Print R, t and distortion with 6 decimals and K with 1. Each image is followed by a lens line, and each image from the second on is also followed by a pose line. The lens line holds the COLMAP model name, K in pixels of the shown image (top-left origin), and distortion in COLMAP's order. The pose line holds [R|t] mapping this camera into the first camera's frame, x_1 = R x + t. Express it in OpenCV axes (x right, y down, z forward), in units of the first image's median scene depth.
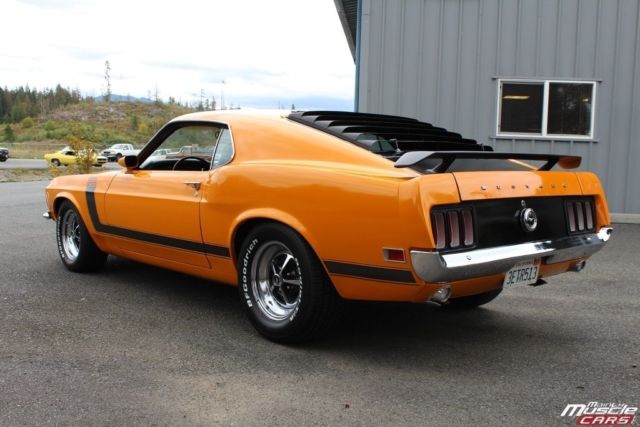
lens RADIAL K [[710.1, 0, 332.7], [0, 710.1, 214.4], [0, 0, 1]] dist [-0.115908, 0.183528]
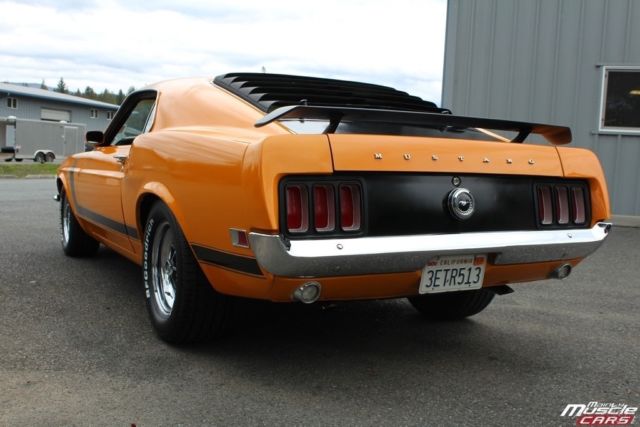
lens RADIAL K [[710.1, 0, 332.7], [0, 710.1, 214.4], [0, 0, 1]] dist [-0.115908, 0.183528]
pose [[0.974406, 0.033685, -0.222257, 0.262950], [-0.036110, 0.999324, -0.006854, 0.024663], [0.221876, 0.014705, 0.974964, 0.195353]]
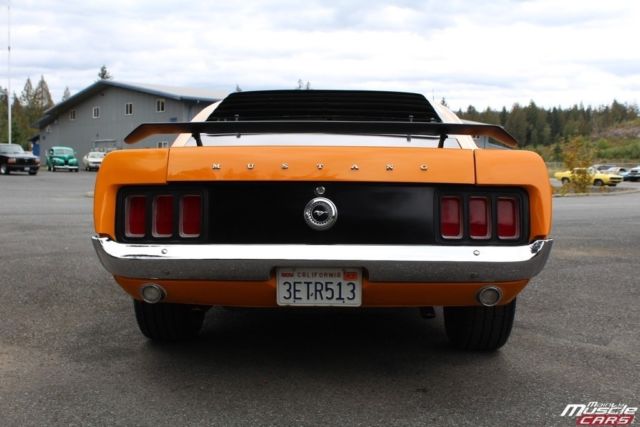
lens RADIAL K [[766.9, 0, 320.0], [0, 766.9, 213.5], [0, 0, 1]] dist [-0.089224, 0.045985]
pose [[0.706250, 0.028030, -0.707407, 0.698602], [-0.054880, 0.998377, -0.015231, 0.016357], [0.705832, 0.049579, 0.706642, 0.377253]]
